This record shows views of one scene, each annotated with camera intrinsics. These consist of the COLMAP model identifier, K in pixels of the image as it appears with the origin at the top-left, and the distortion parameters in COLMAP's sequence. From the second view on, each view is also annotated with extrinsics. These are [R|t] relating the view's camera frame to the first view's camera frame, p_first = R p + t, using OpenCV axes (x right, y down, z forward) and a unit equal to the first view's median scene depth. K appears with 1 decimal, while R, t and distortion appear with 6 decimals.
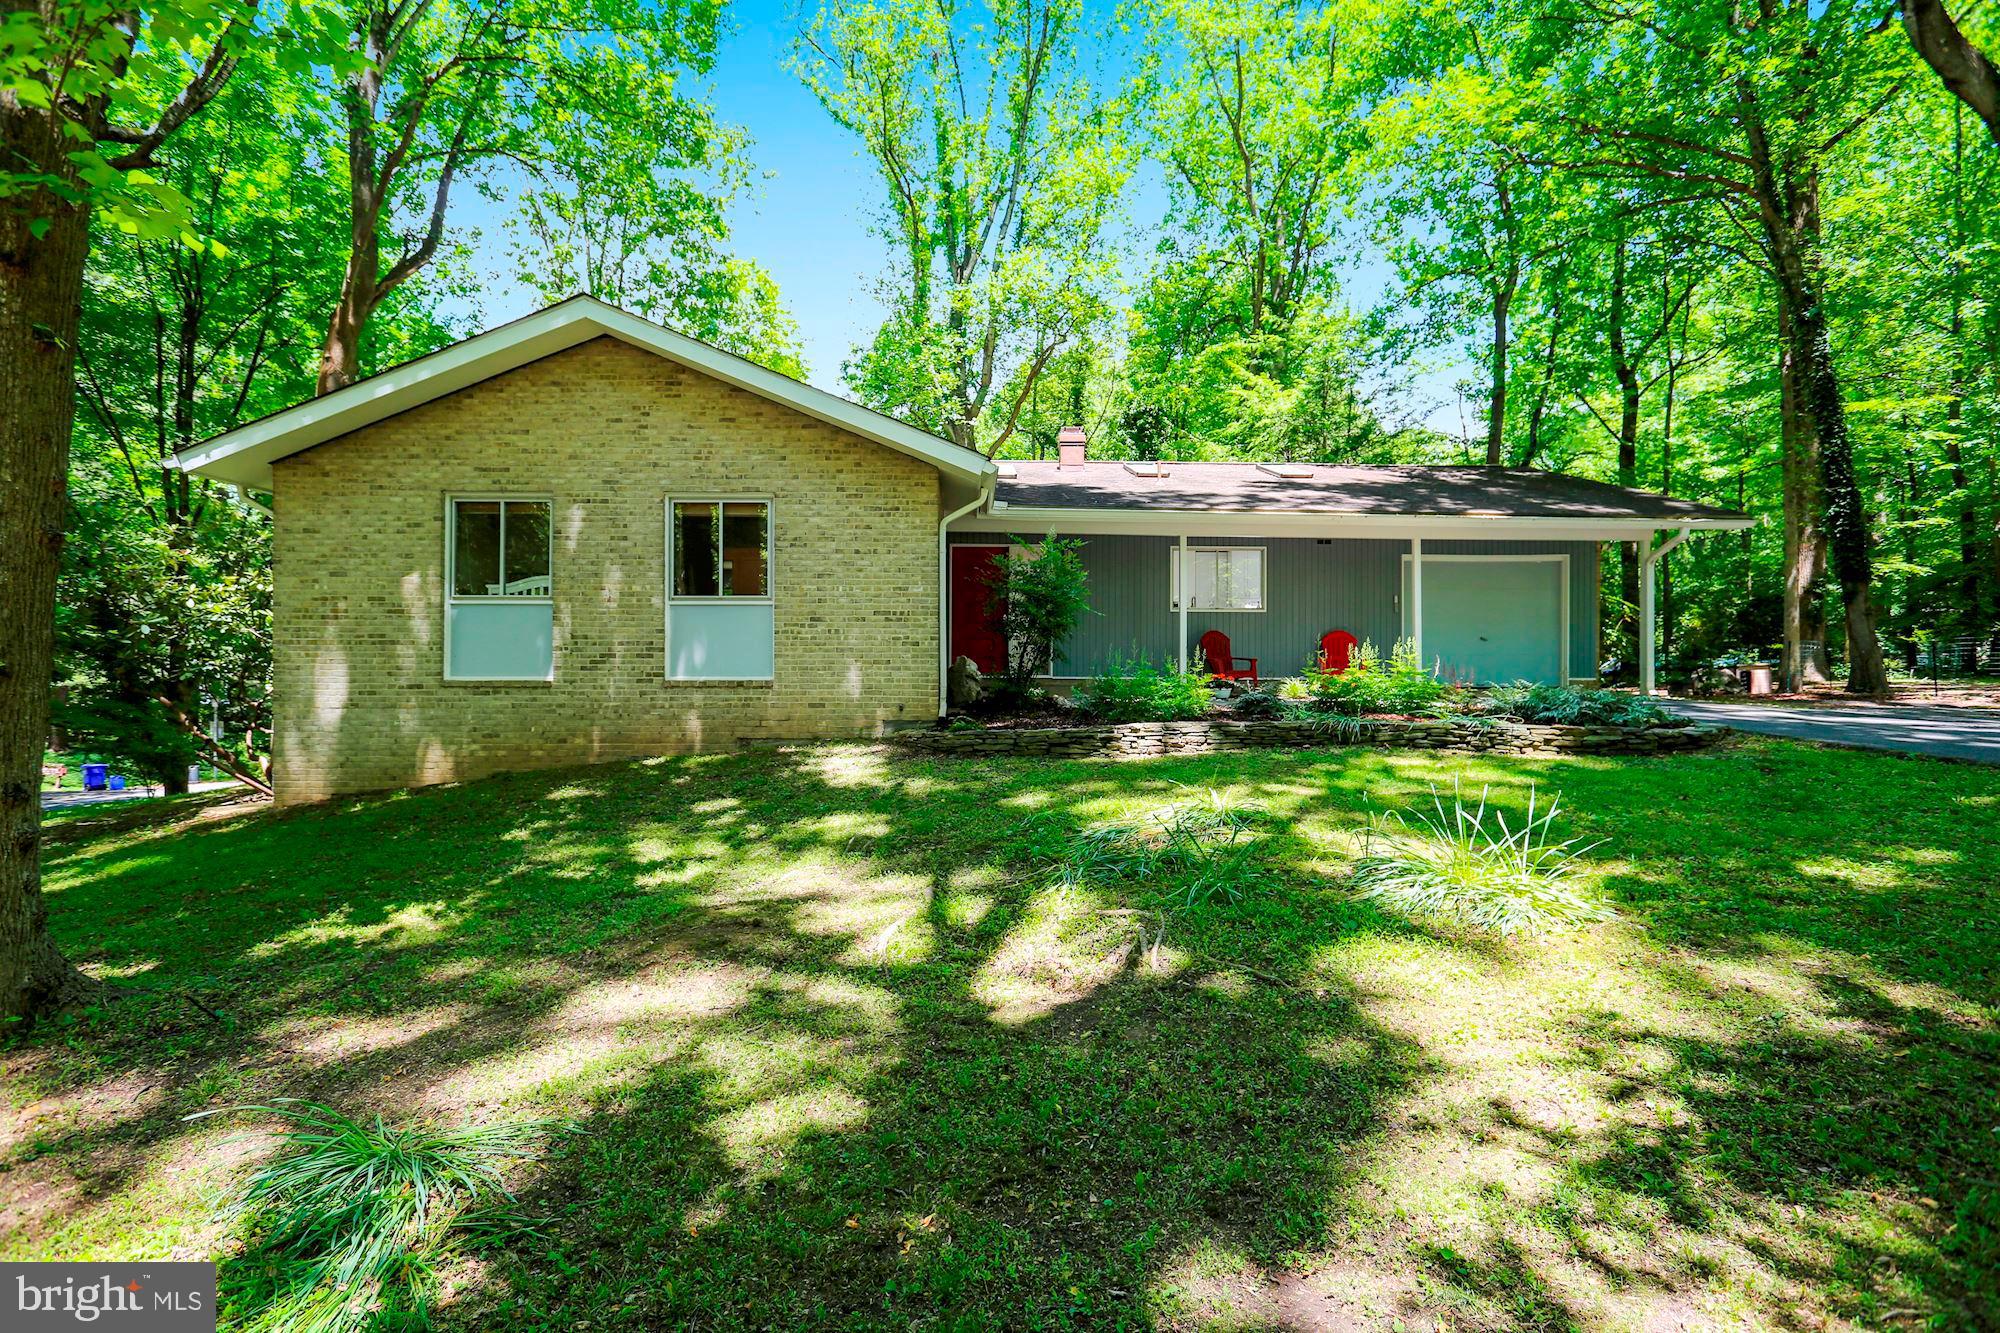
lens RADIAL K [[953.5, 0, 998.1], [0, 953.5, 664.5], [0, 0, 1]] dist [-0.005118, 0.000445]
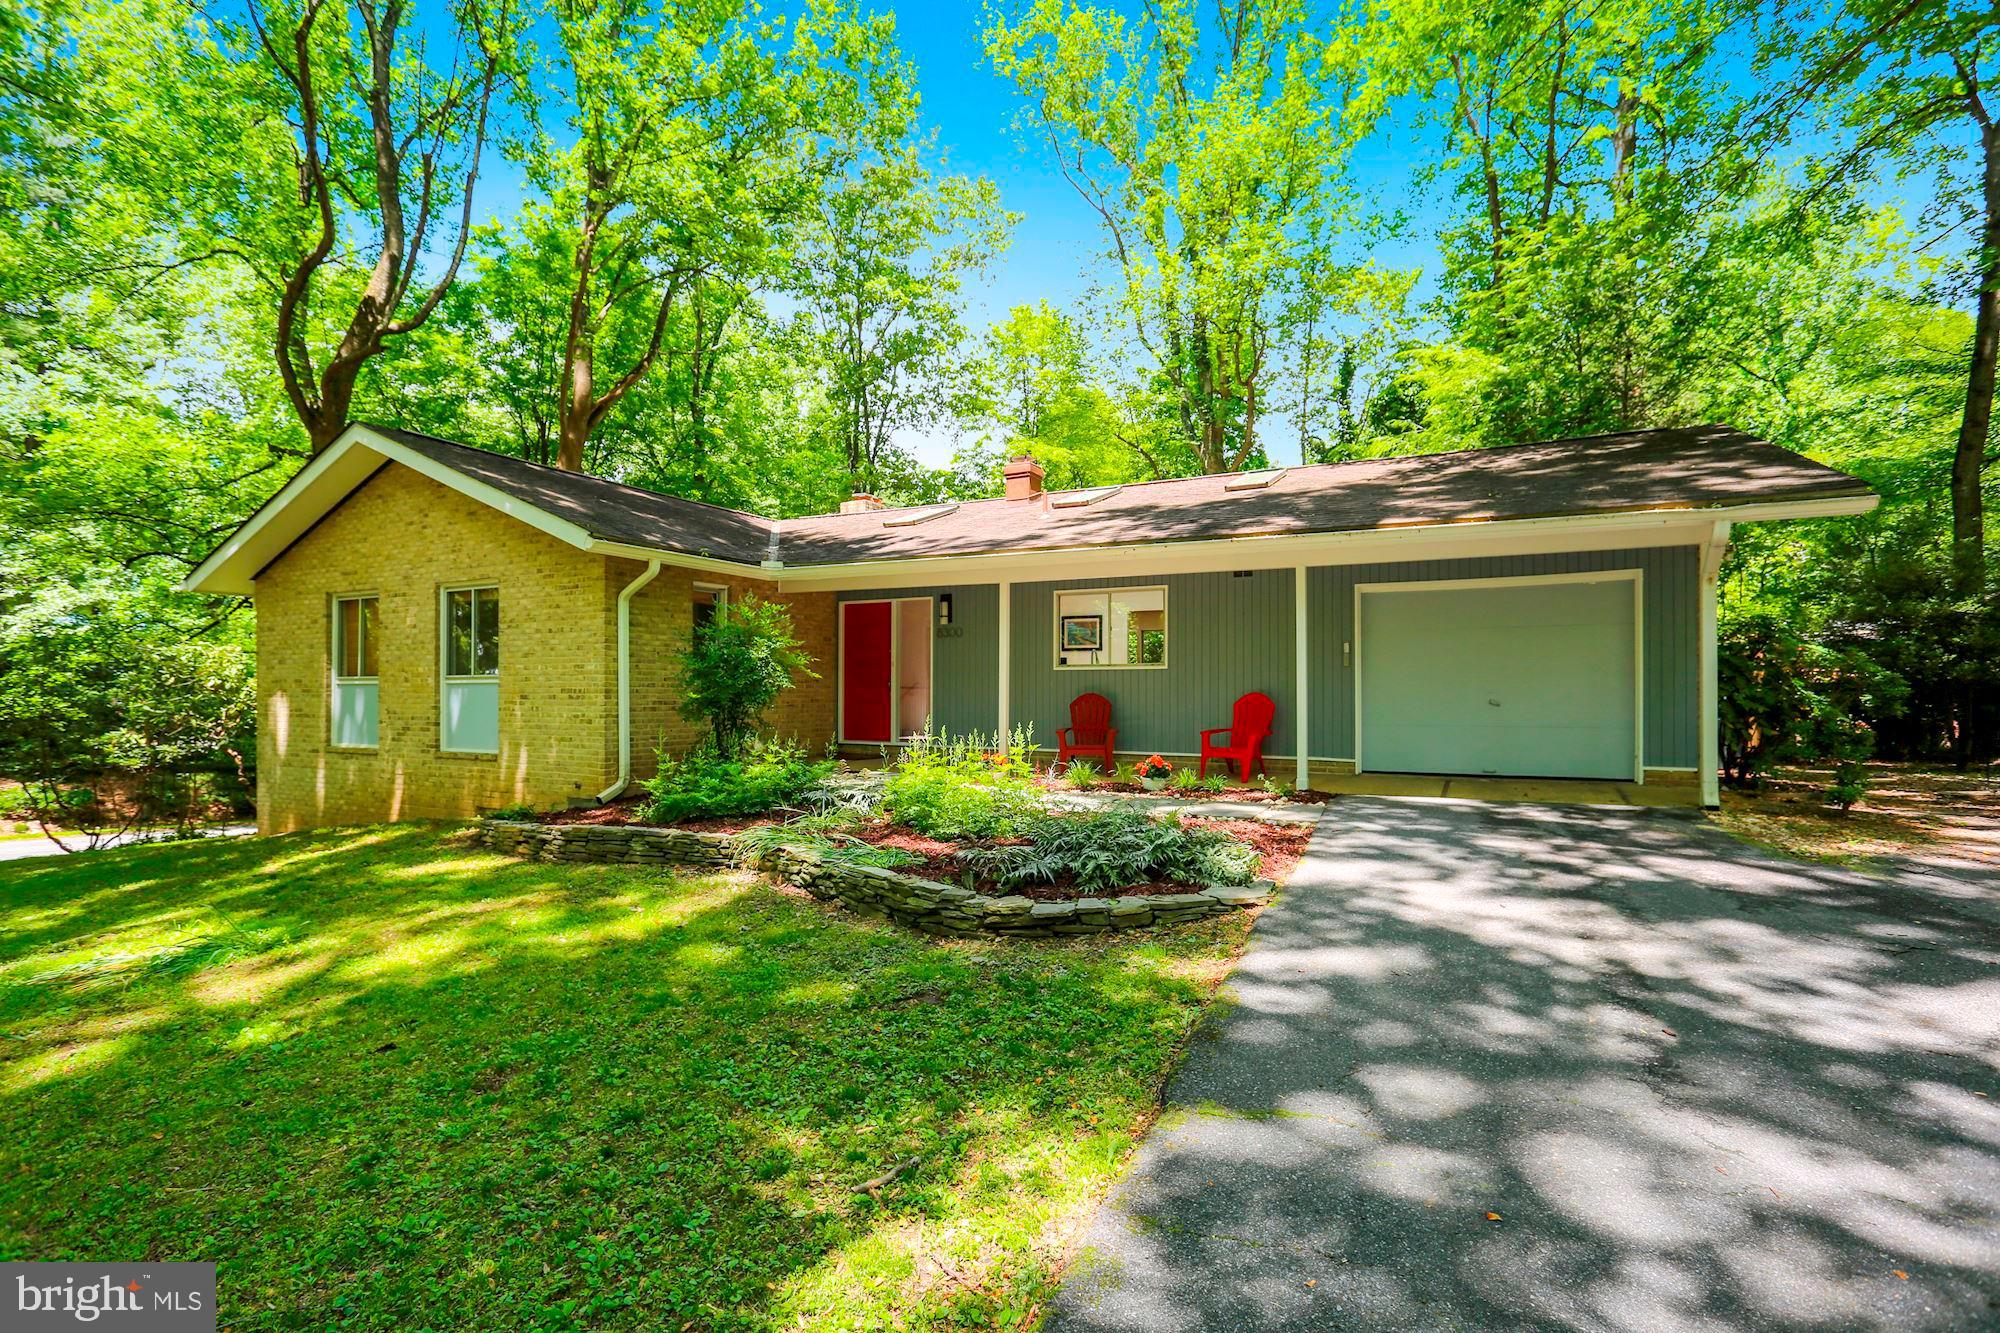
lens RADIAL K [[953.5, 0, 998.2], [0, 953.5, 668.2], [0, 0, 1]] dist [-0.005118, 0.000445]
pose [[0.868874, -0.013060, -0.494861, 0.639280], [0.003196, 0.999779, -0.020774, -0.045539], [0.495023, 0.016468, 0.868724, 0.288634]]
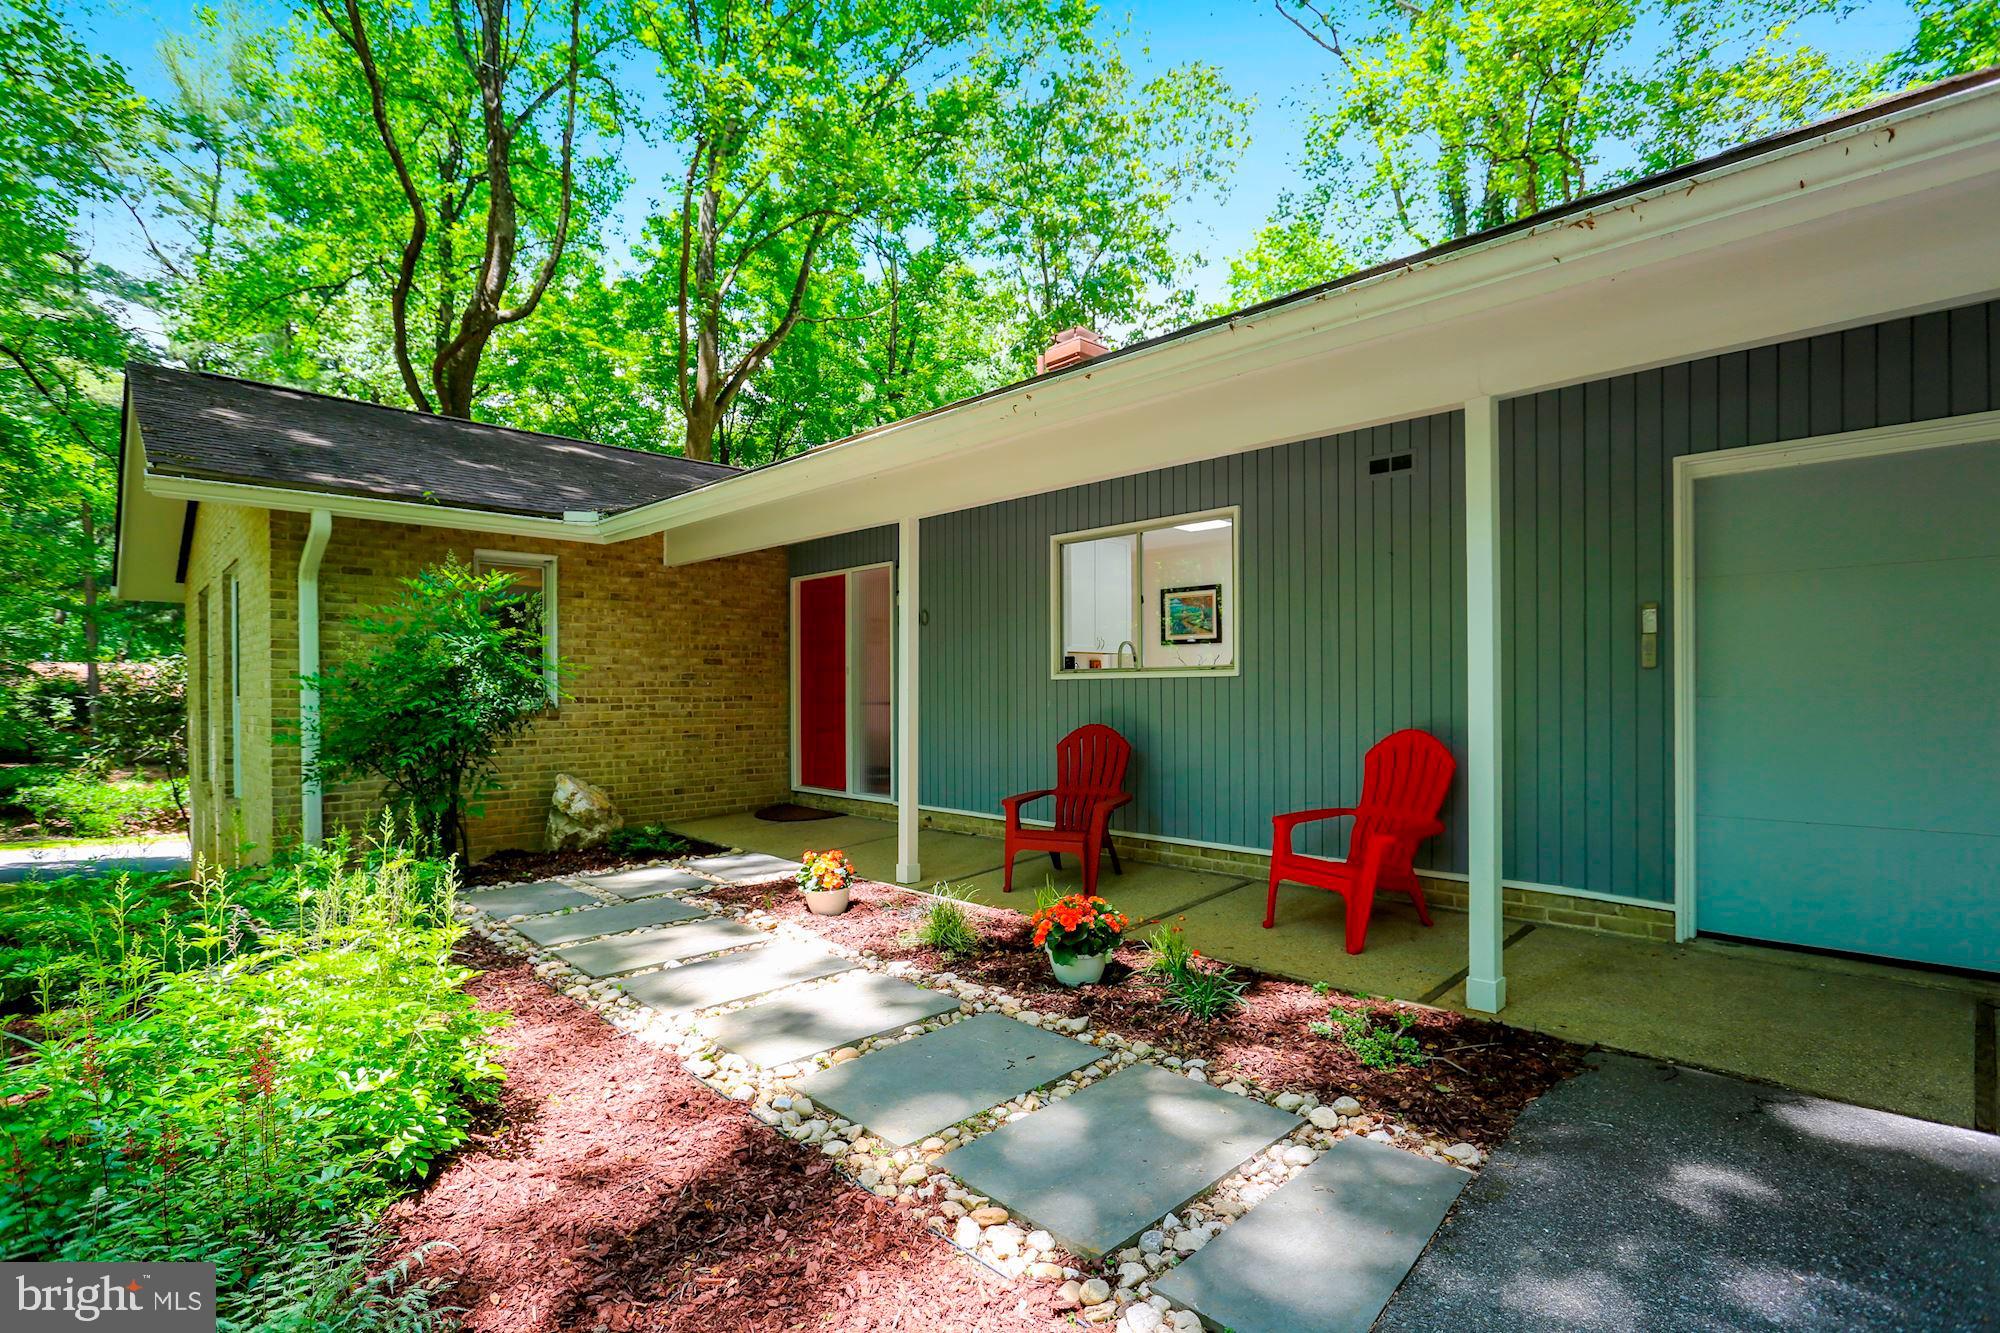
lens RADIAL K [[953.5, 0, 997.8], [0, 953.5, 686.1], [0, 0, 1]] dist [-0.005118, 0.000445]
pose [[0.666102, -0.011284, -0.745775, 0.586697], [0.010830, 0.999926, -0.005457, -0.057674], [0.745782, -0.004442, 0.666176, 0.778964]]
